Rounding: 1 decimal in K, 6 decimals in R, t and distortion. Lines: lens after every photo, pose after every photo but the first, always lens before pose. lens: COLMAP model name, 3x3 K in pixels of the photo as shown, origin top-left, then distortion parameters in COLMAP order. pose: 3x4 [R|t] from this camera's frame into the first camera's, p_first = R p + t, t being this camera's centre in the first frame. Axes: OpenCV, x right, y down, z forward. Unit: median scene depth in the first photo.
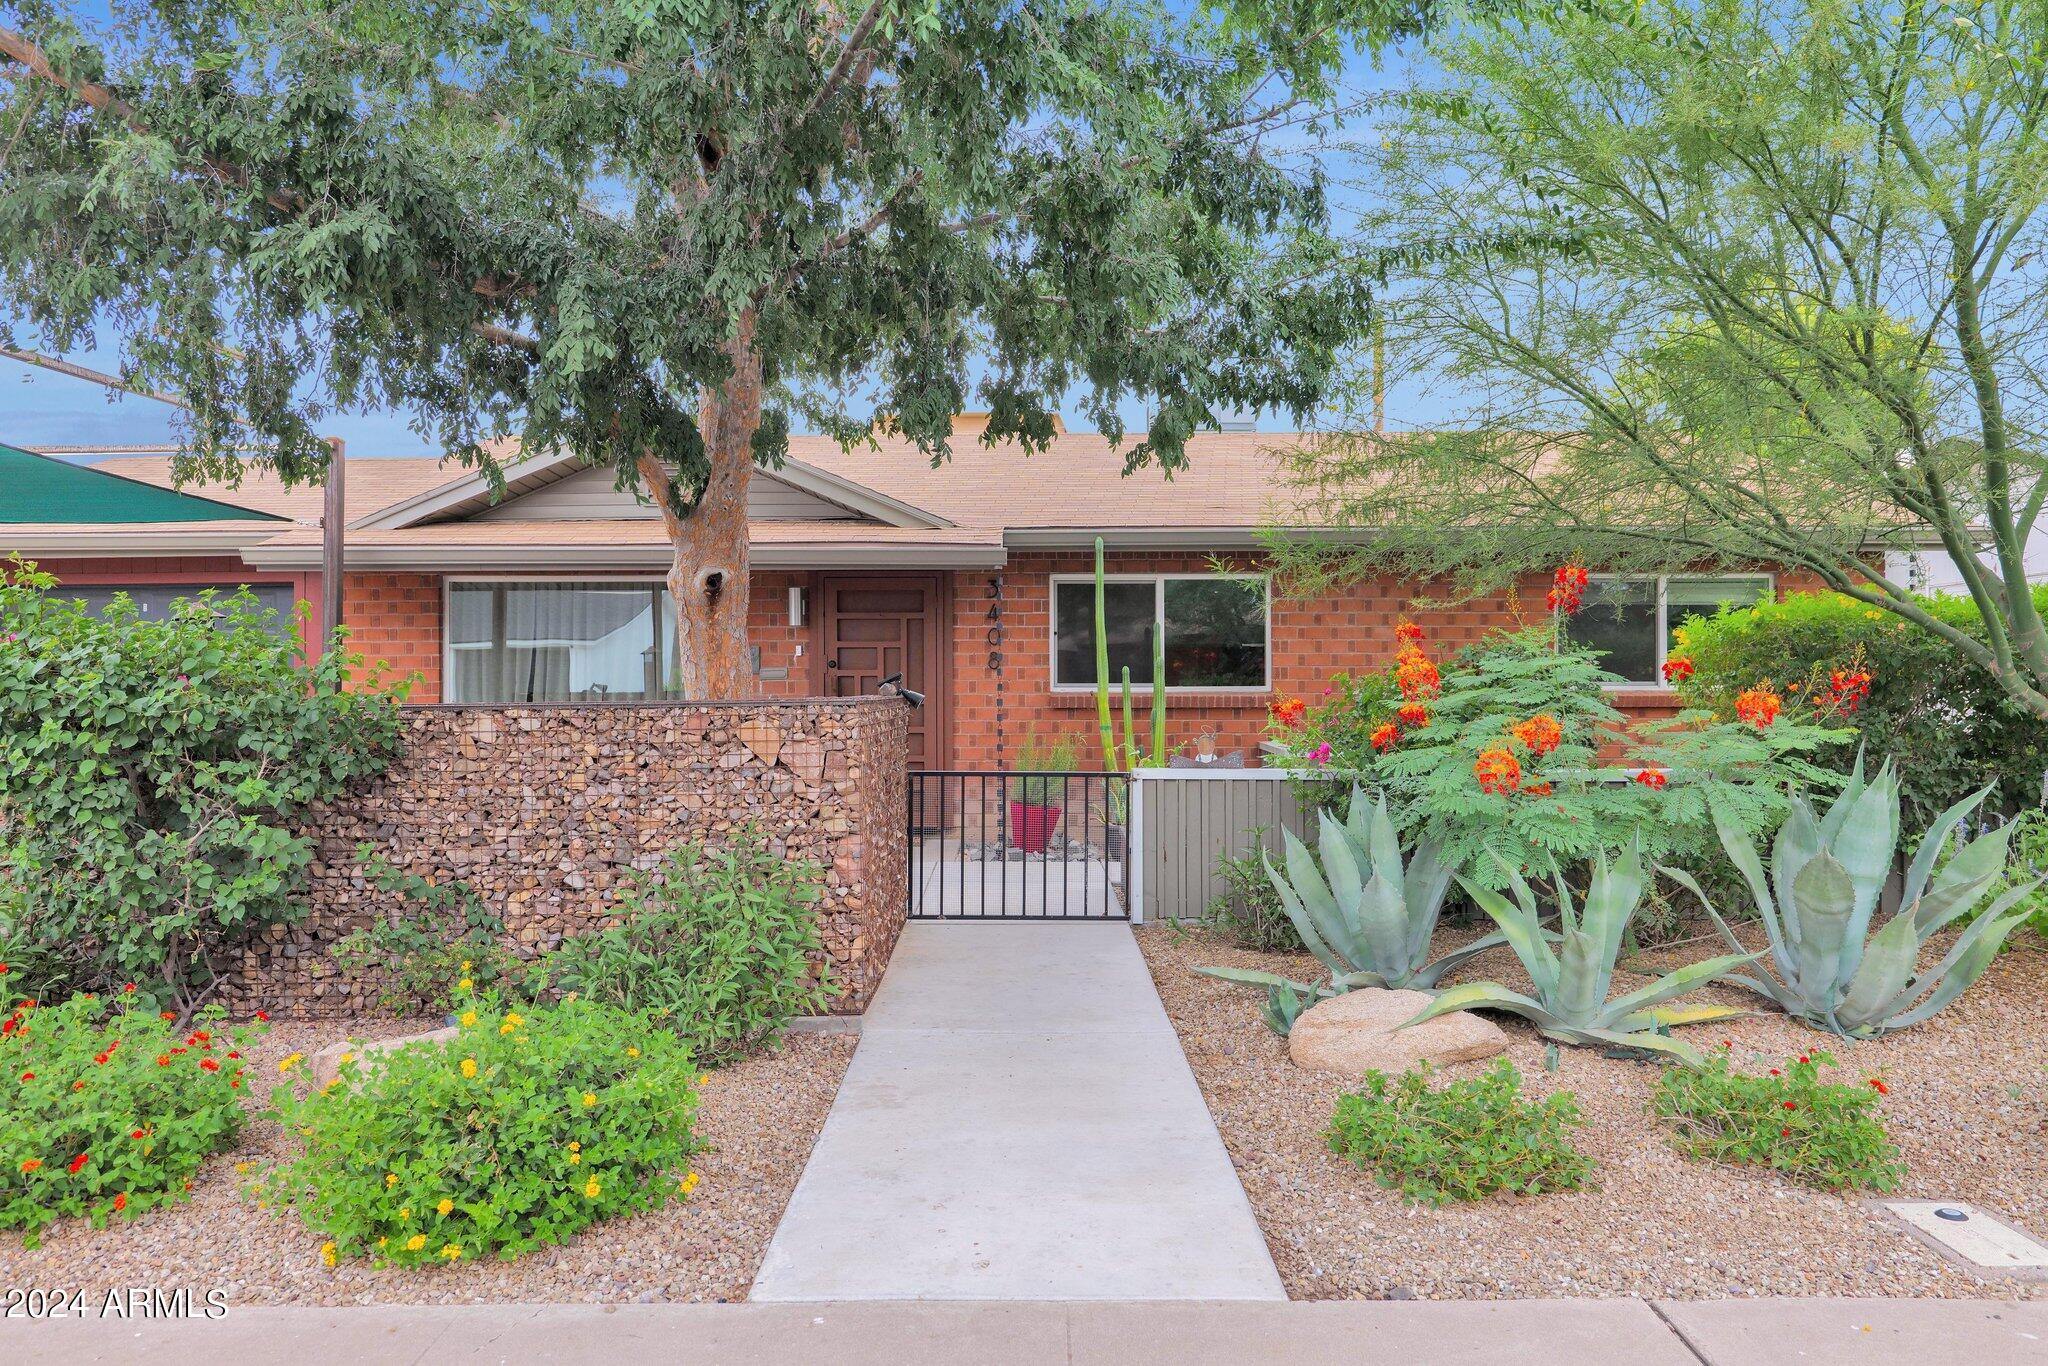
lens RADIAL K [[1439.4, 0, 1027.2], [0, 1439.4, 687.1], [0, 0, 1]] dist [-0.009387, -0.000370]
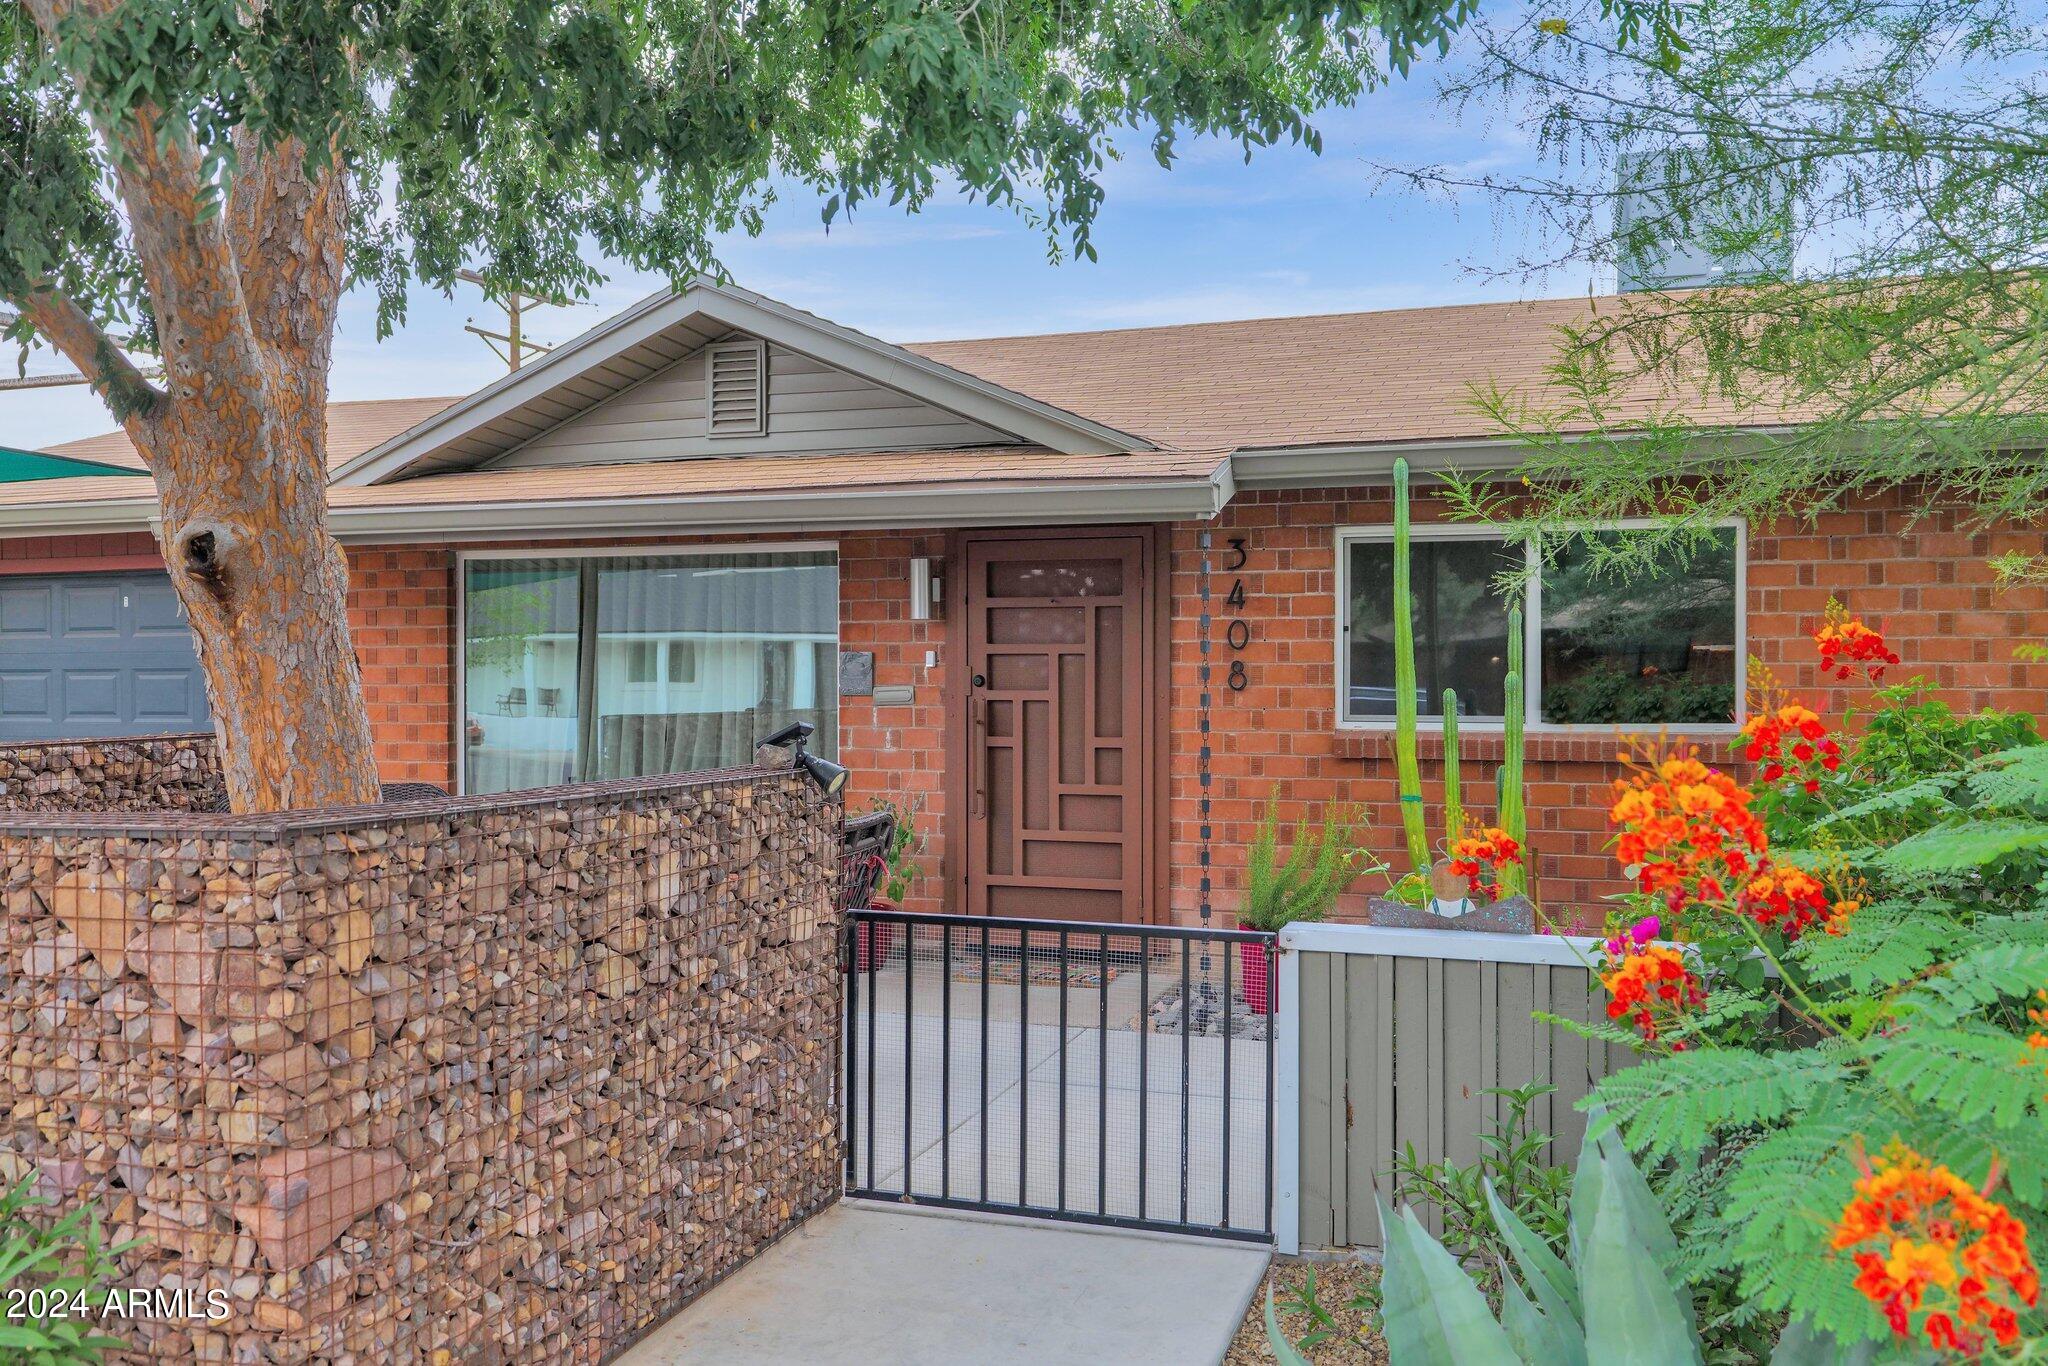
lens RADIAL K [[1752.2, 0, 1022.2], [0, 1752.2, 675.7], [0, 0, 1]] dist [0.001921, -0.003660]
pose [[0.950269, 0.001190, -0.311429, 0.122026], [-0.001733, 0.999997, -0.001466, -0.017544], [0.311427, 0.001933, 0.950268, 0.296620]]
